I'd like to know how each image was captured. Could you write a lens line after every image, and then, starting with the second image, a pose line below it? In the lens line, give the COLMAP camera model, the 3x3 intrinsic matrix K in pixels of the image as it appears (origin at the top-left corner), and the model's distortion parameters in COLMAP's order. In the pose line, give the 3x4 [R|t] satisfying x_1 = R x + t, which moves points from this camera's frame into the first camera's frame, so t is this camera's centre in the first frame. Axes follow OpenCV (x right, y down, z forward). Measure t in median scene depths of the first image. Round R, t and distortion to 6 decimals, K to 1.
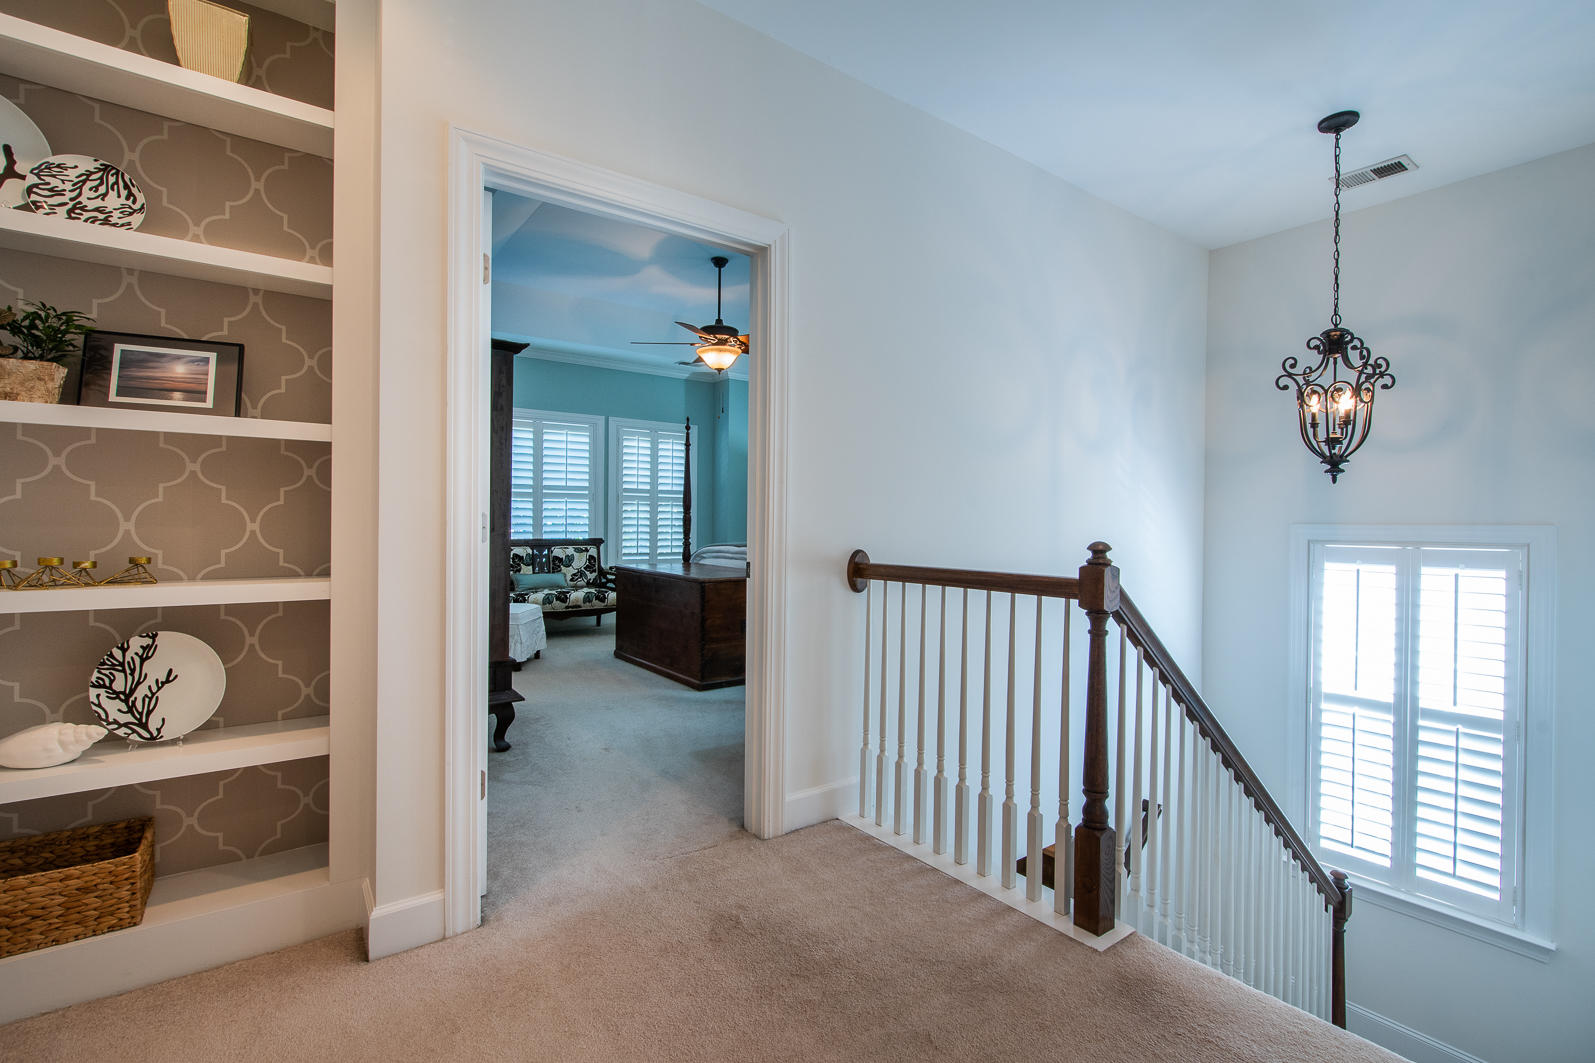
lens RADIAL K [[749.1, 0, 788.2], [0, 749.1, 523.6], [0, 0, 1]] dist [0.004654, -0.000087]
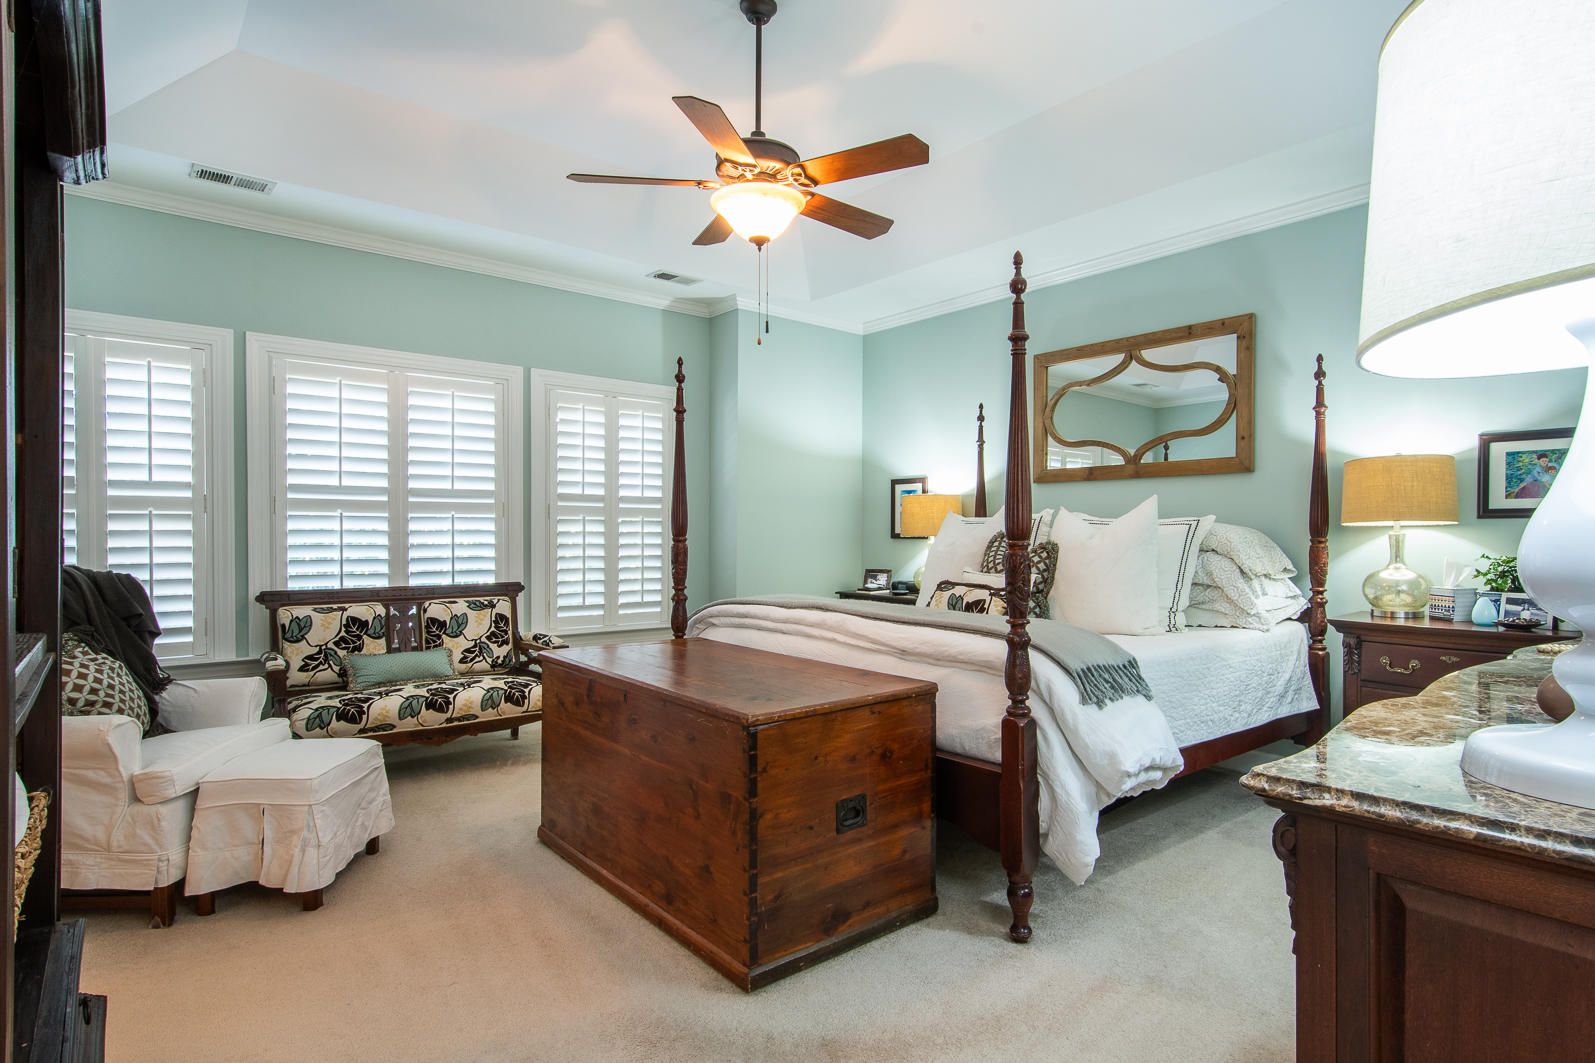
lens RADIAL K [[799.7, 0, 796.2], [0, 799.7, 538.8], [0, 0, 1]] dist [-0.000493, 0.000097]
pose [[0.997904, -0.005839, 0.064454, -0.082878], [0.005416, 0.999963, 0.006726, -0.016715], [-0.064491, -0.006363, 0.997898, 0.401650]]
